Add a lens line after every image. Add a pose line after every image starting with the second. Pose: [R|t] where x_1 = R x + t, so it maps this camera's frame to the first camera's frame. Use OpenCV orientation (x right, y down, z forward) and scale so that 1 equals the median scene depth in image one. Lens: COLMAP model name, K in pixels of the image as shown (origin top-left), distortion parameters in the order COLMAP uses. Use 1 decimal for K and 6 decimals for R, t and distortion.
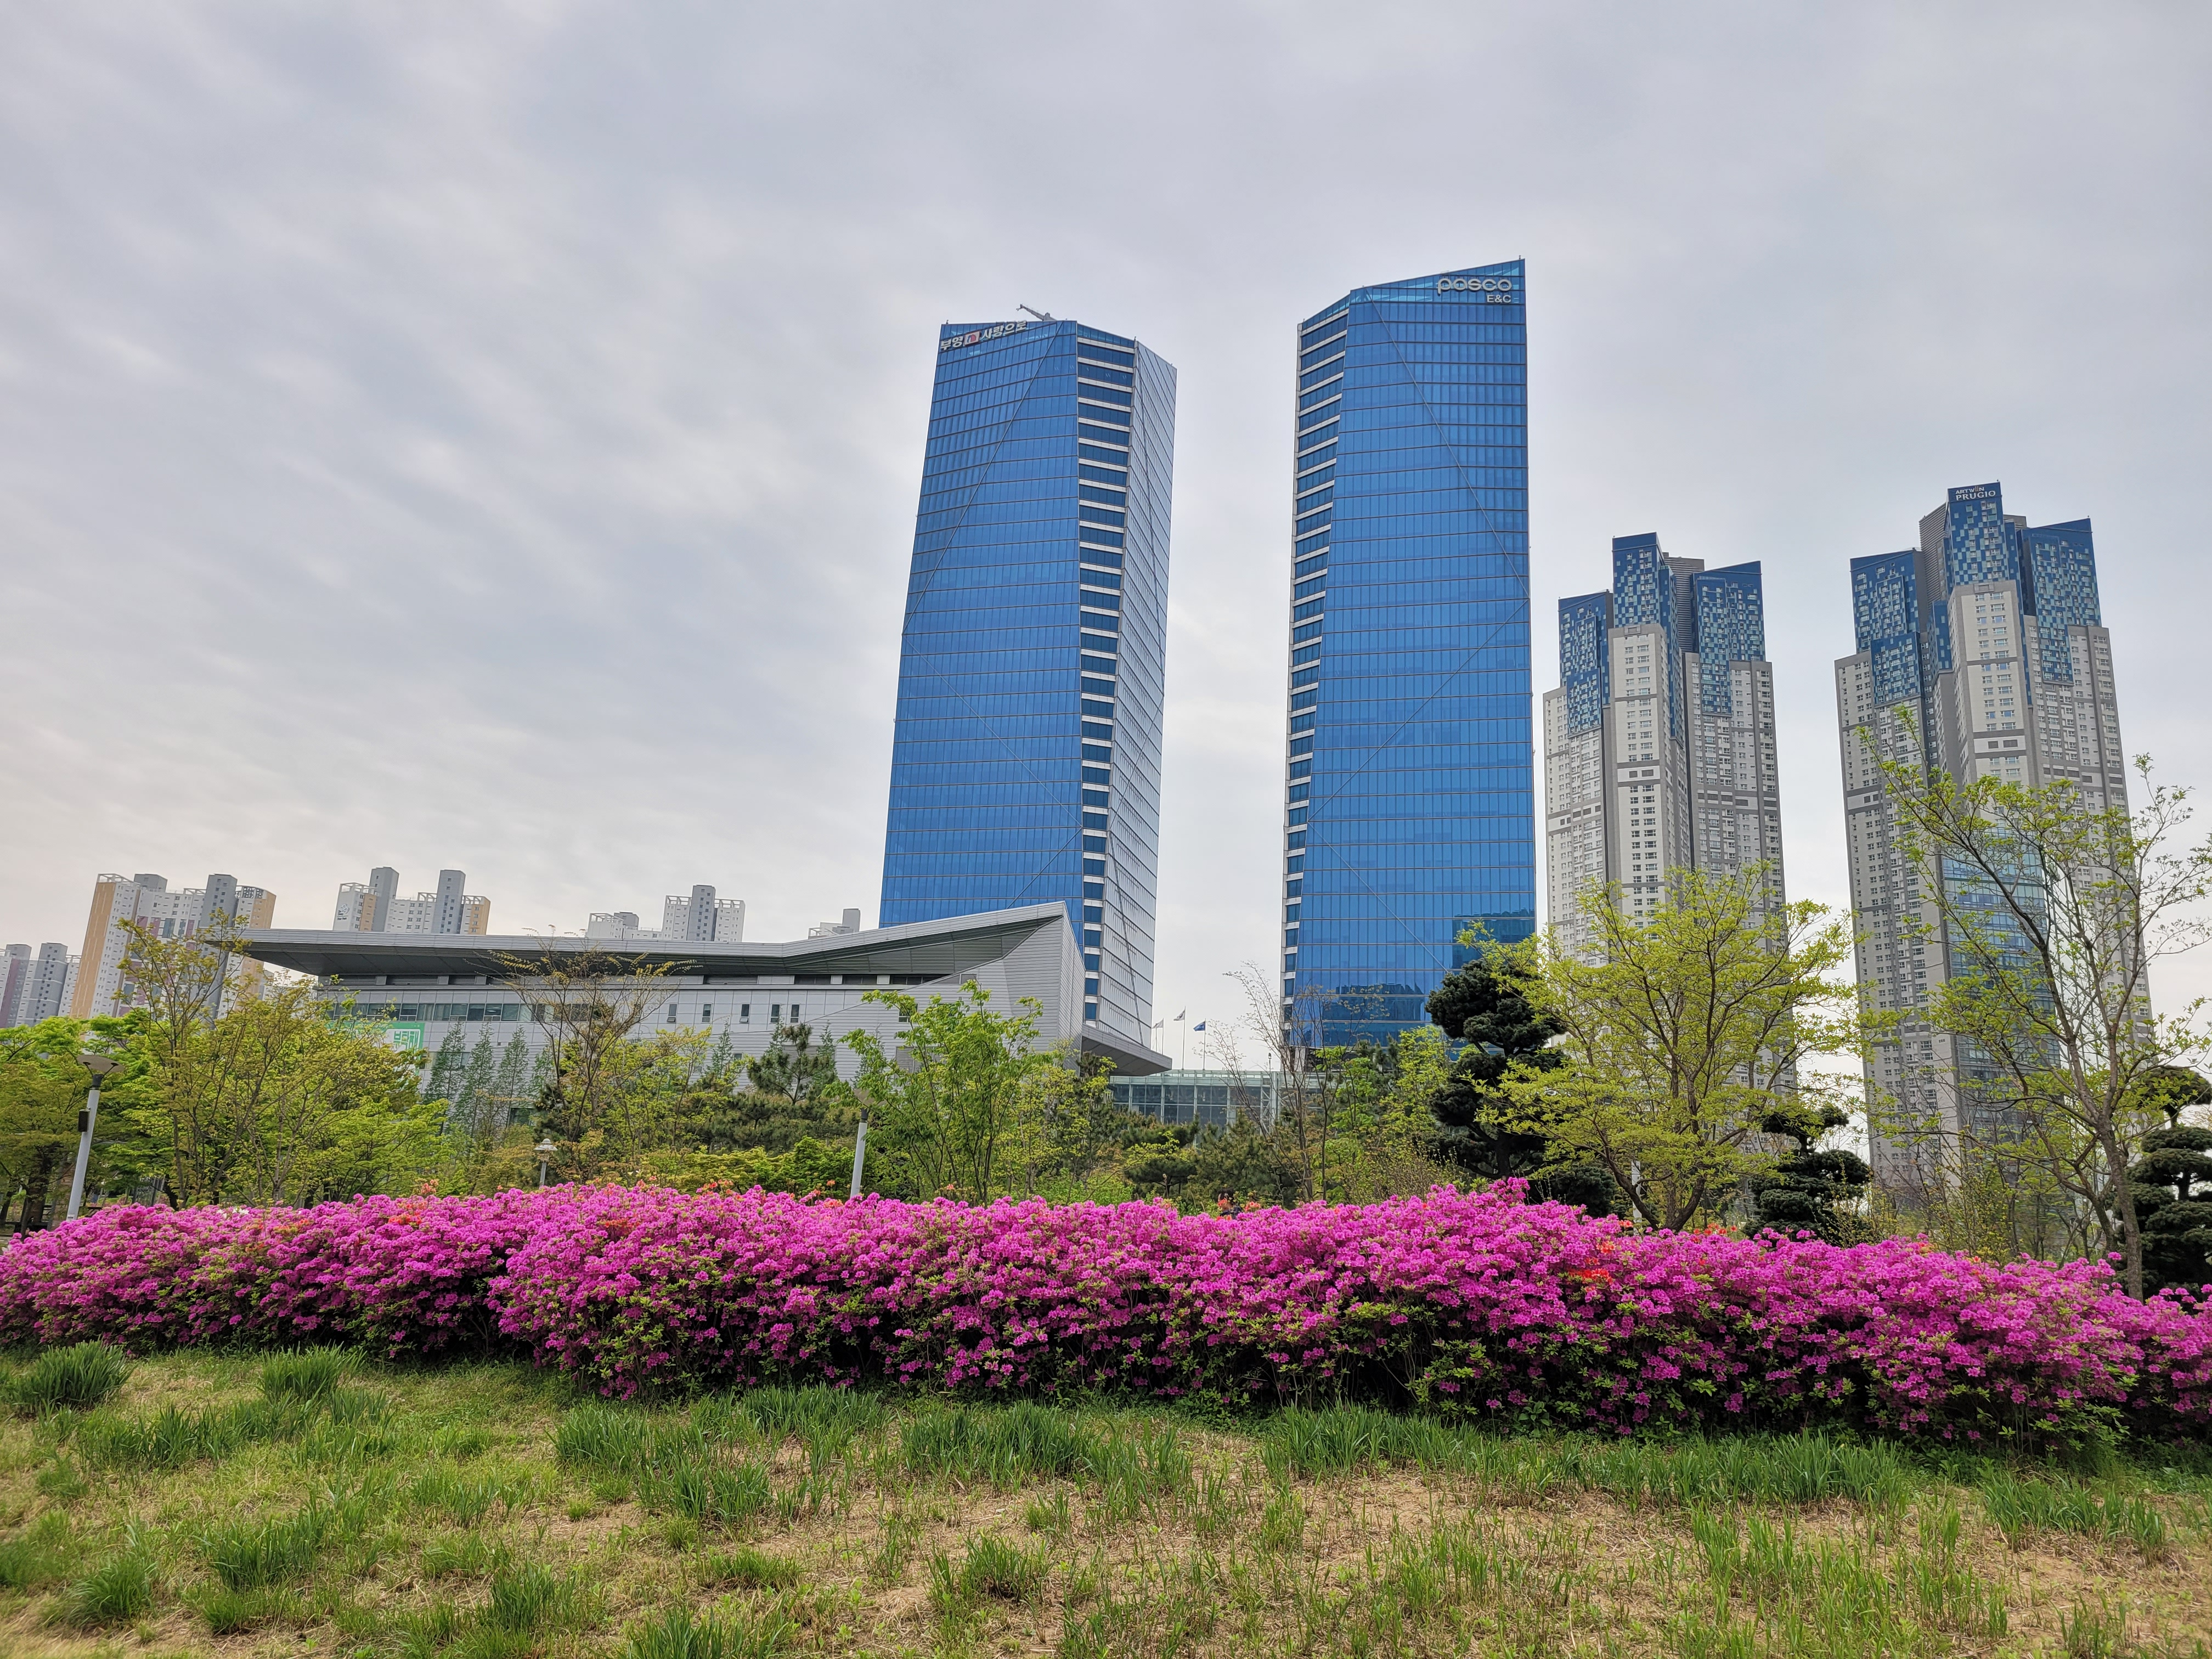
lens RADIAL K [[1642.5, 0, 1100.4], [0, 1642.5, 835.5], [0, 0, 1]] dist [0.065771, -0.051971]
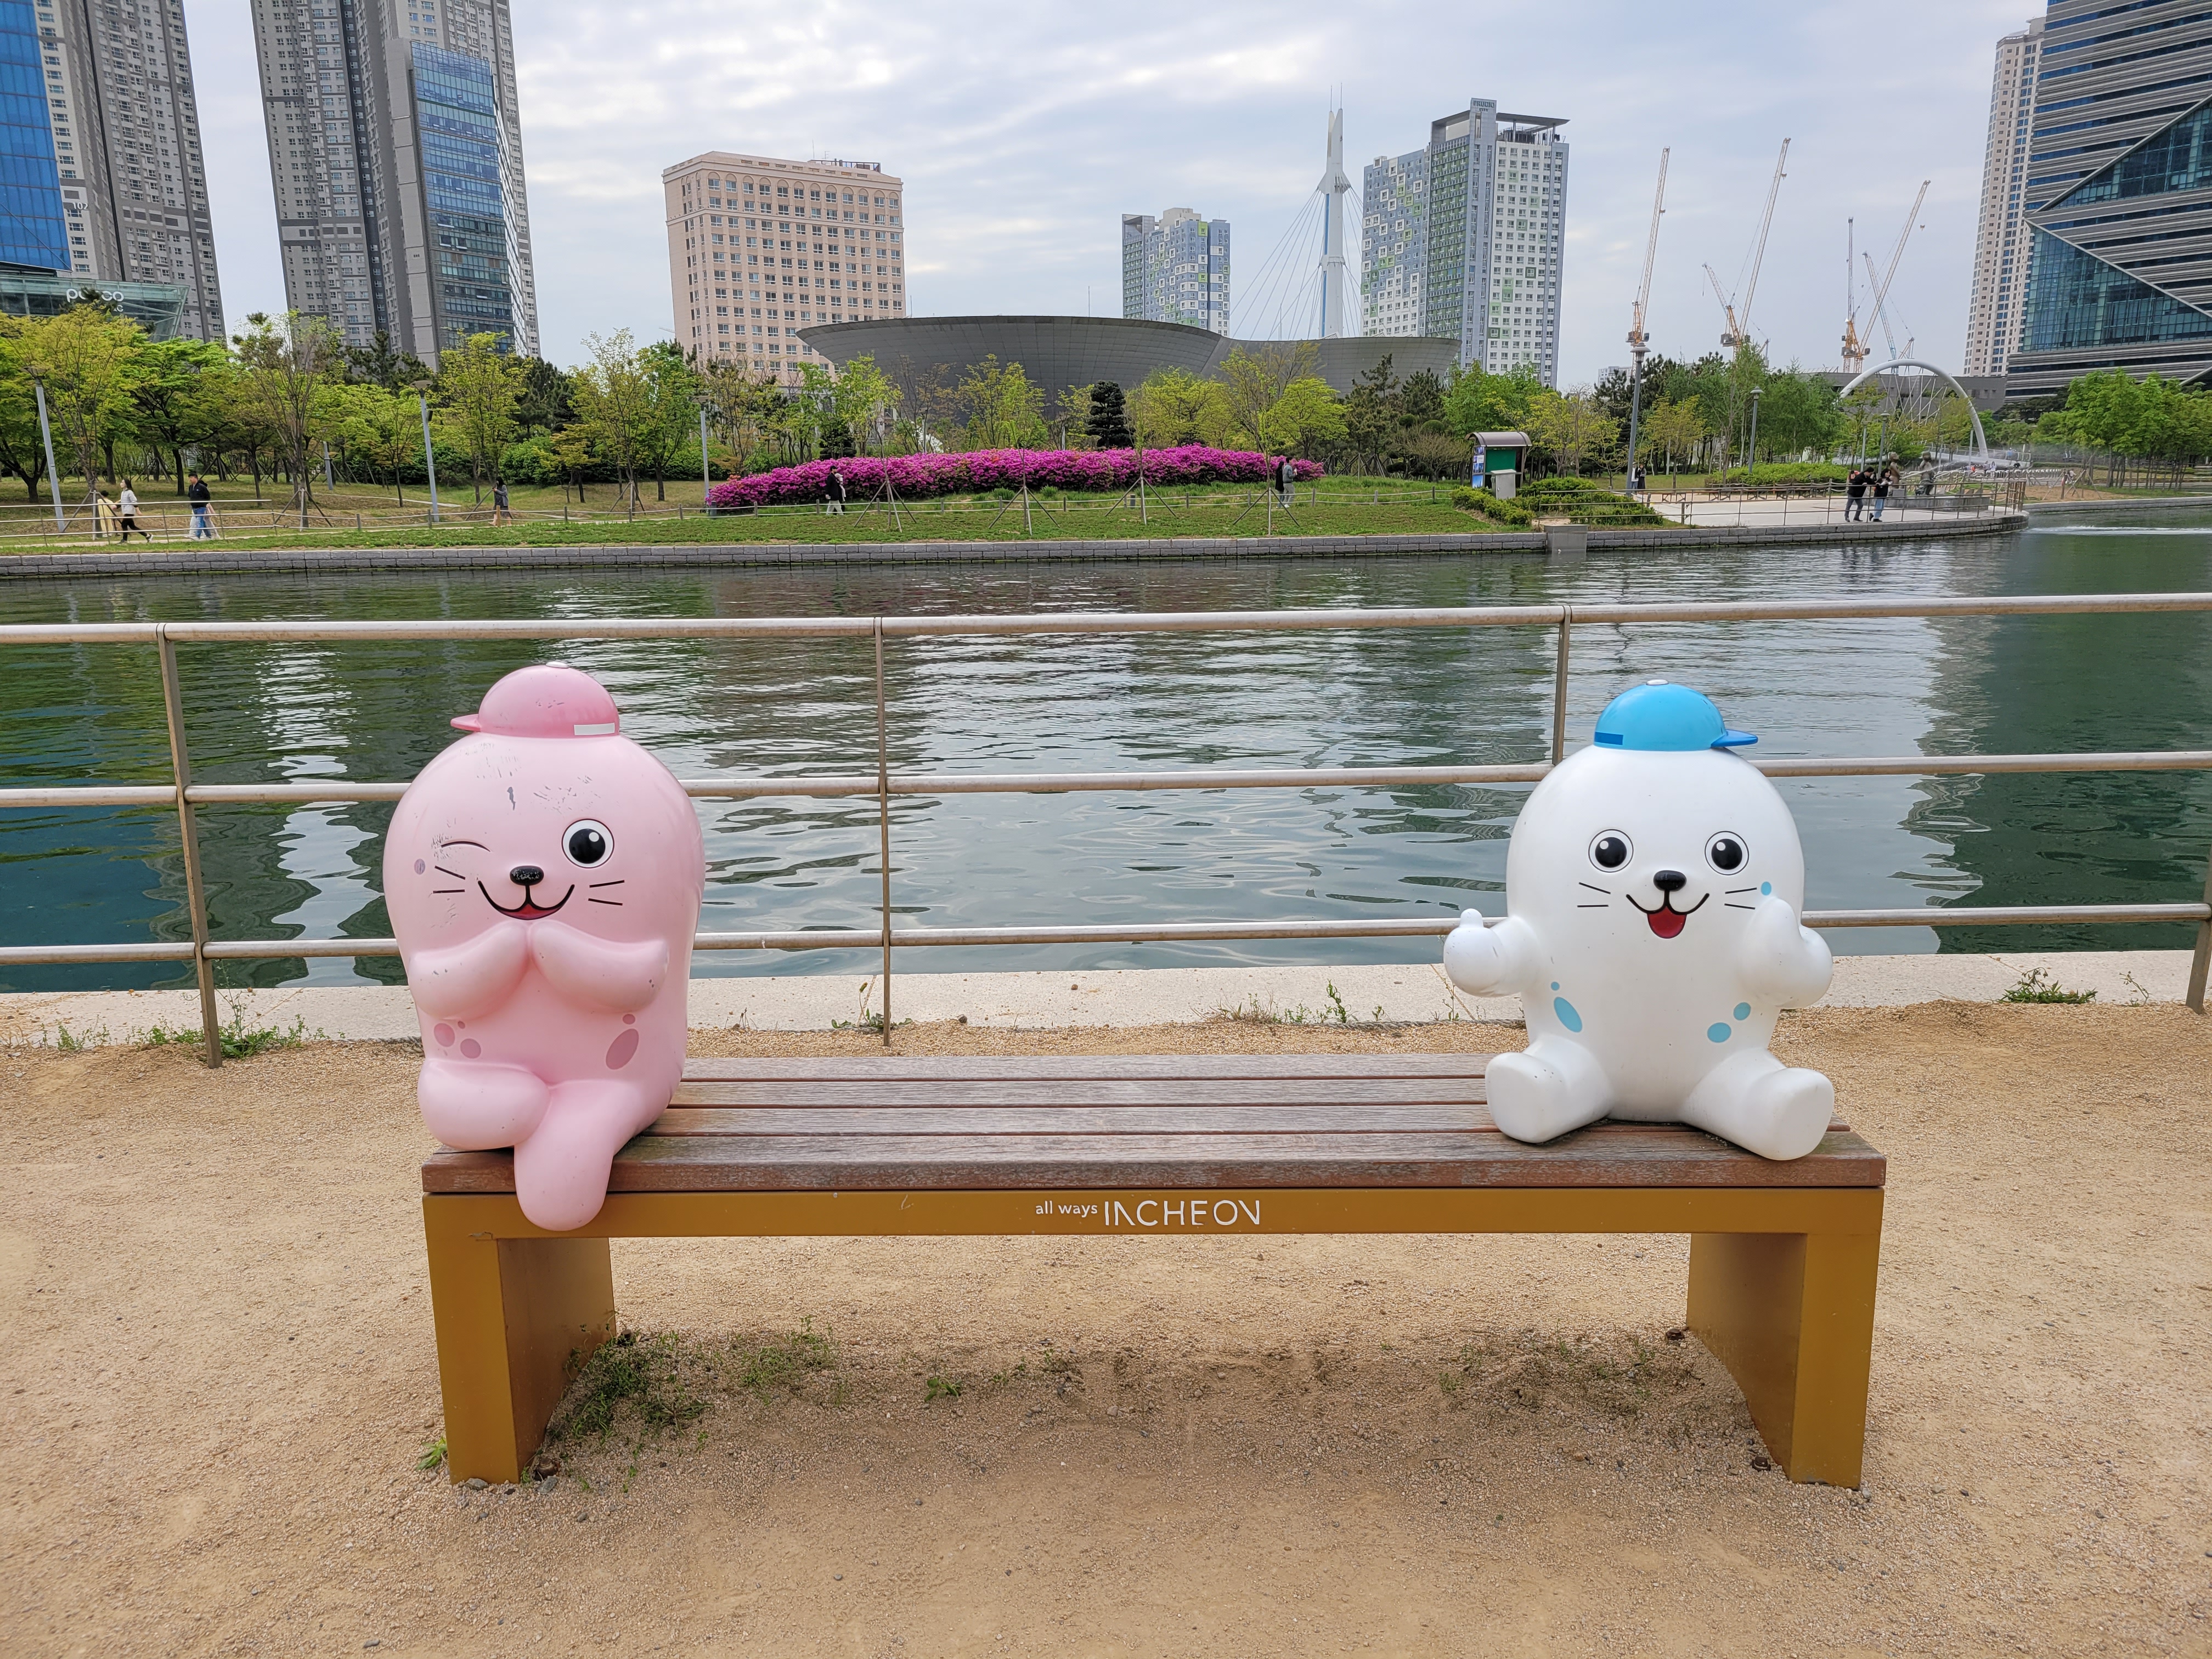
lens RADIAL K [[1650.7, 0, 1097.5], [0, 1650.7, 853.7], [0, 0, 1]] dist [0.061923, -0.045640]
pose [[0.597531, -0.223567, 0.770048, -0.125430], [-0.162450, 0.906677, 0.389290, -0.017833], [-0.785217, -0.357707, 0.505450, -0.055526]]
